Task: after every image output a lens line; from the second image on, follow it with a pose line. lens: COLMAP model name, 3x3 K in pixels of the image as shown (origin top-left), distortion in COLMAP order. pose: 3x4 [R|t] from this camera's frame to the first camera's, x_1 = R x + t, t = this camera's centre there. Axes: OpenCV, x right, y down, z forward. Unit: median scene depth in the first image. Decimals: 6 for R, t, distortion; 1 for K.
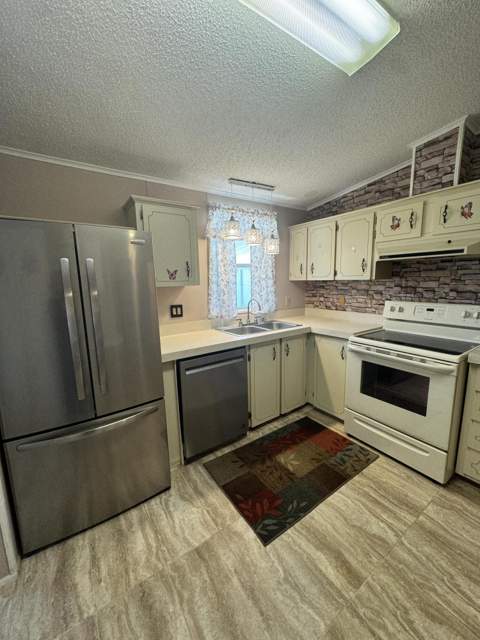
lens RADIAL K [[254.8, 0, 240.0], [0, 254.8, 320.0], [0, 0, 1]] dist [-0.001044, 0.000273]
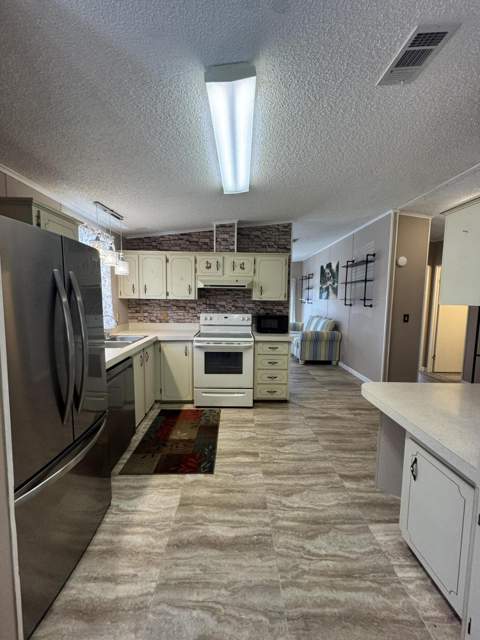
lens RADIAL K [[254.8, 0, 240.0], [0, 254.8, 320.0], [0, 0, 1]] dist [-0.001044, 0.000273]
pose [[0.546294, -0.043935, 0.836440, -0.674846], [0.106353, 0.994179, -0.017240, 0.017537], [-0.830814, 0.098376, 0.547787, -0.029939]]
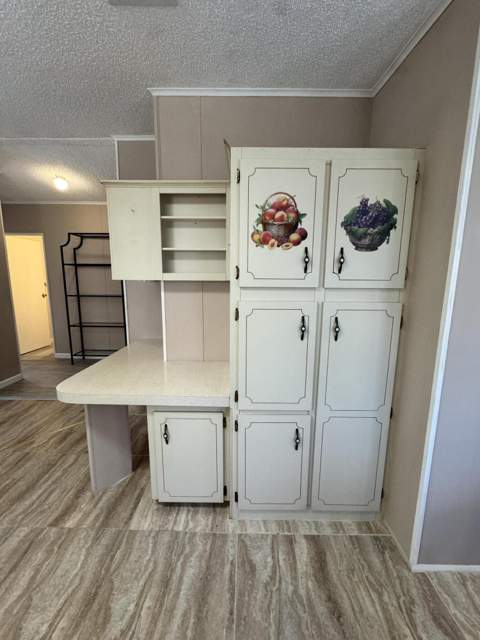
lens RADIAL K [[254.8, 0, 240.0], [0, 254.8, 320.0], [0, 0, 1]] dist [-0.001044, 0.000273]
pose [[-0.816389, -0.081983, 0.571653, -0.441168], [0.093158, 0.958213, 0.270461, -0.041340], [-0.569938, 0.274056, -0.774638, 0.339706]]
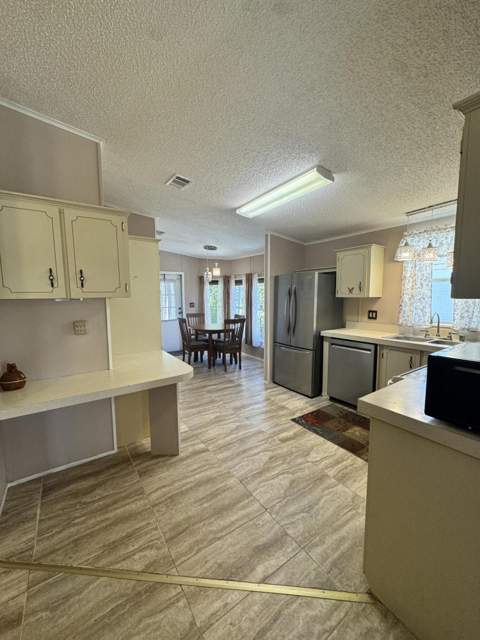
lens RADIAL K [[254.8, 0, 240.0], [0, 254.8, 320.0], [0, 0, 1]] dist [-0.001044, 0.000273]
pose [[0.001158, 0.120192, -0.992750, 1.359075], [-0.158330, 0.980250, 0.118494, -0.067246], [0.987386, 0.157045, 0.020165, 0.271541]]
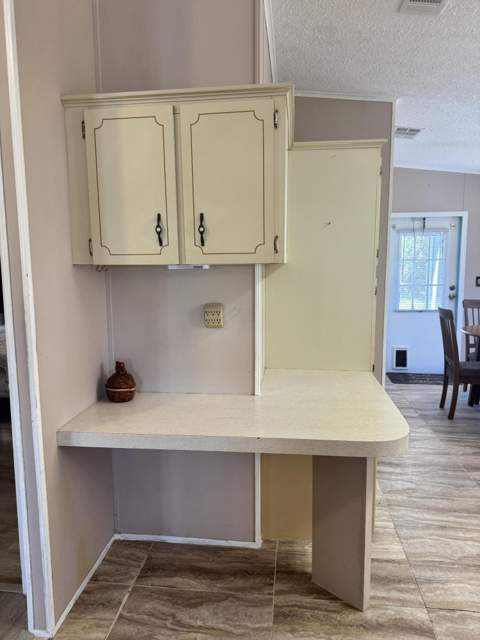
lens RADIAL K [[458.6, 0, 243.9], [0, 458.6, 319.3], [0, 0, 1]] dist [0.000317, 0.001667]
pose [[-0.652461, 0.118541, -0.748494, 1.106980], [-0.110953, 0.962104, 0.249089, -0.077157], [0.749656, 0.245568, -0.614583, 0.361098]]
